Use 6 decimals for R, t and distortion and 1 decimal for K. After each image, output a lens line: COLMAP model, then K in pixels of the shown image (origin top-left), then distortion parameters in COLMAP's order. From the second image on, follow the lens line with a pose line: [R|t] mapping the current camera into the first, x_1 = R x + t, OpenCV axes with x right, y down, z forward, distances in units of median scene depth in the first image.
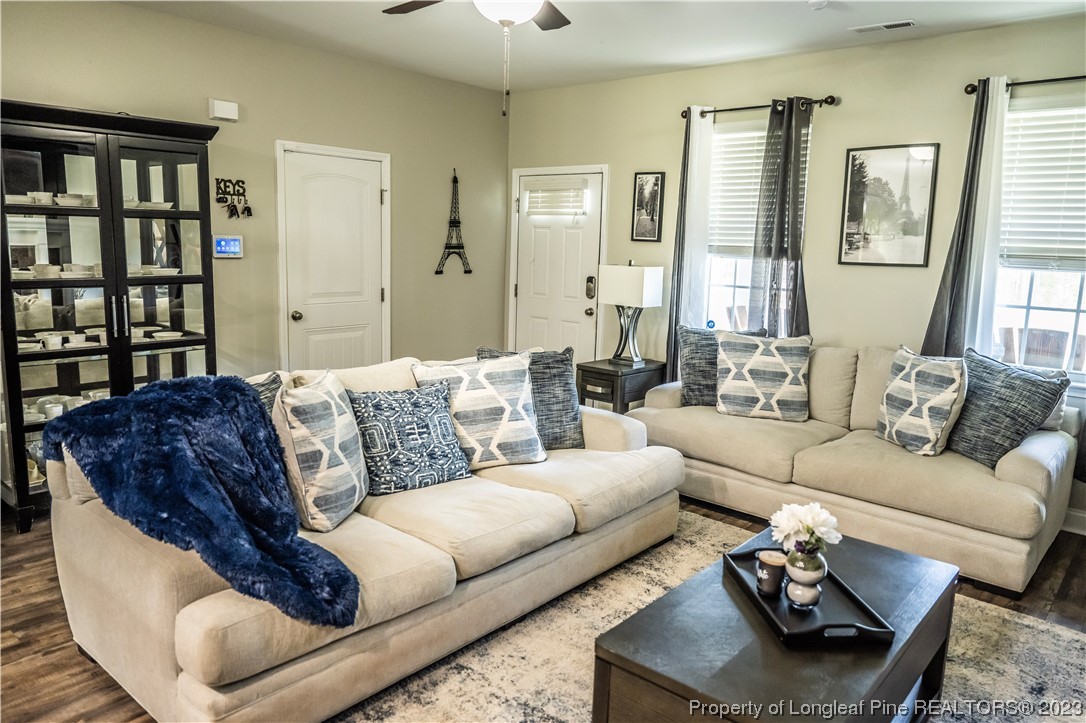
lens RADIAL K [[756.4, 0, 543.0], [0, 756.4, 361.5], [0, 0, 1]] dist [-0.000478, -0.000636]
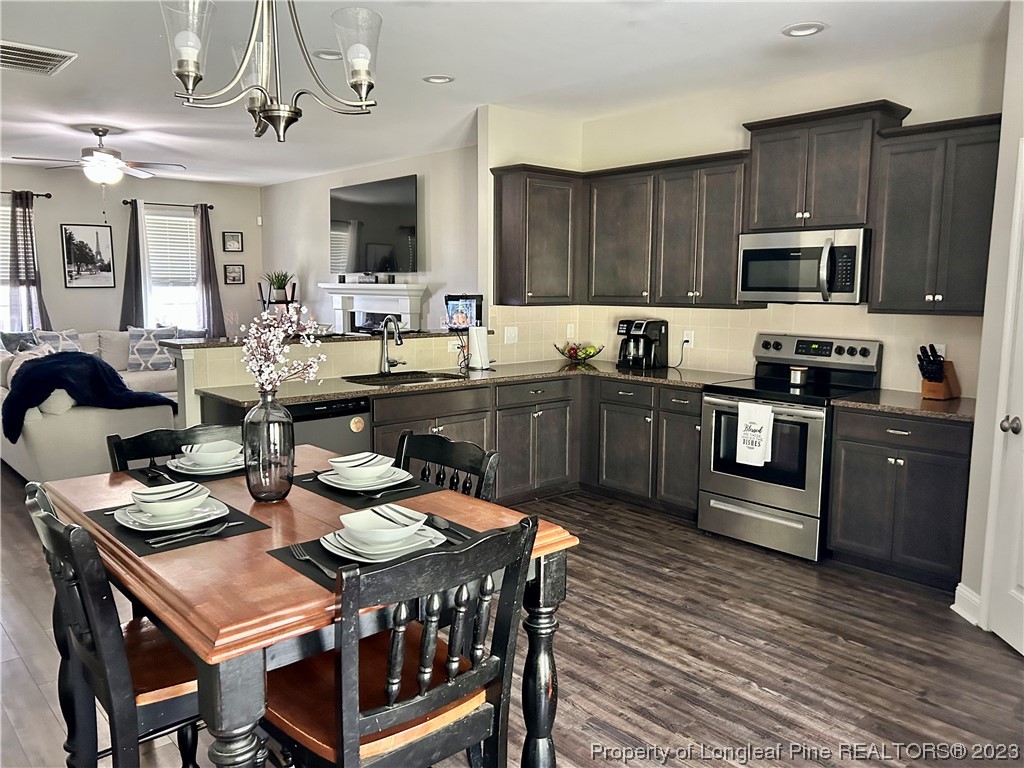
lens RADIAL K [[769.9, 0, 512.0], [0, 769.9, 384.0], [0, 0, 1]] dist [0.001799, 0.002935]
pose [[0.115659, -0.157007, 0.980802, -1.333251], [0.160010, 0.977477, 0.137606, 0.010142], [-0.980316, 0.141023, 0.138177, -0.250697]]
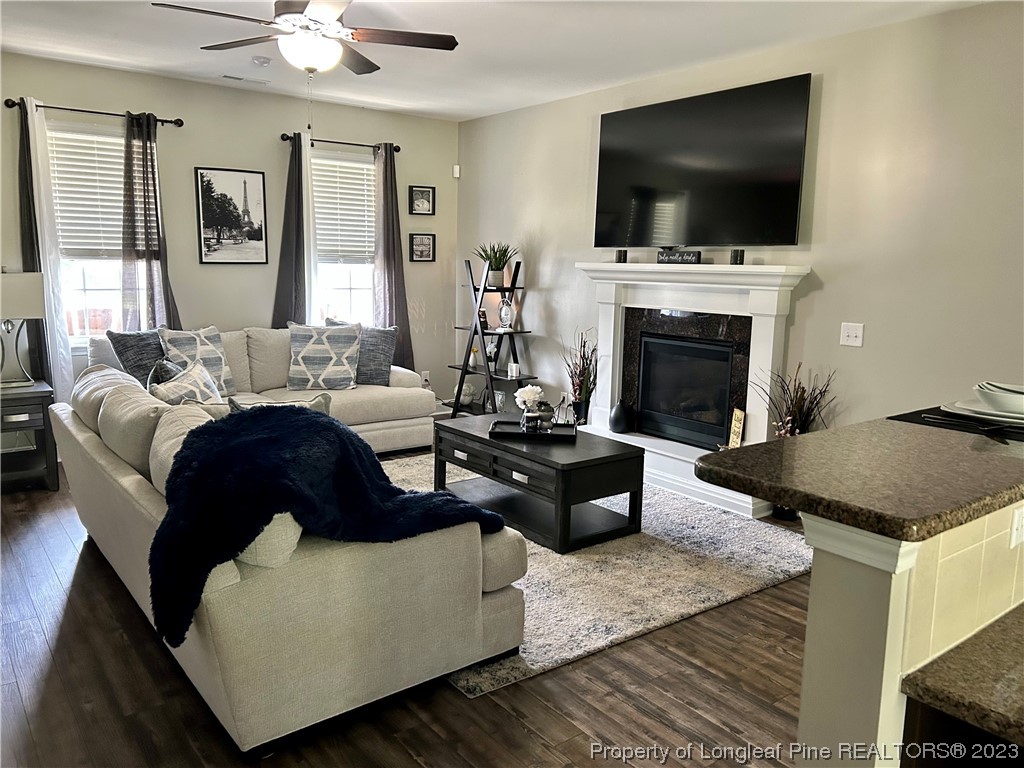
lens RADIAL K [[757.8, 0, 512.0], [0, 757.8, 384.0], [0, 0, 1]] dist [0.014385, 0.001736]
pose [[0.191045, -0.181751, 0.964608, -0.724484], [0.147019, 0.976921, 0.154954, -0.059160], [-0.970509, 0.112212, 0.213357, 0.298687]]
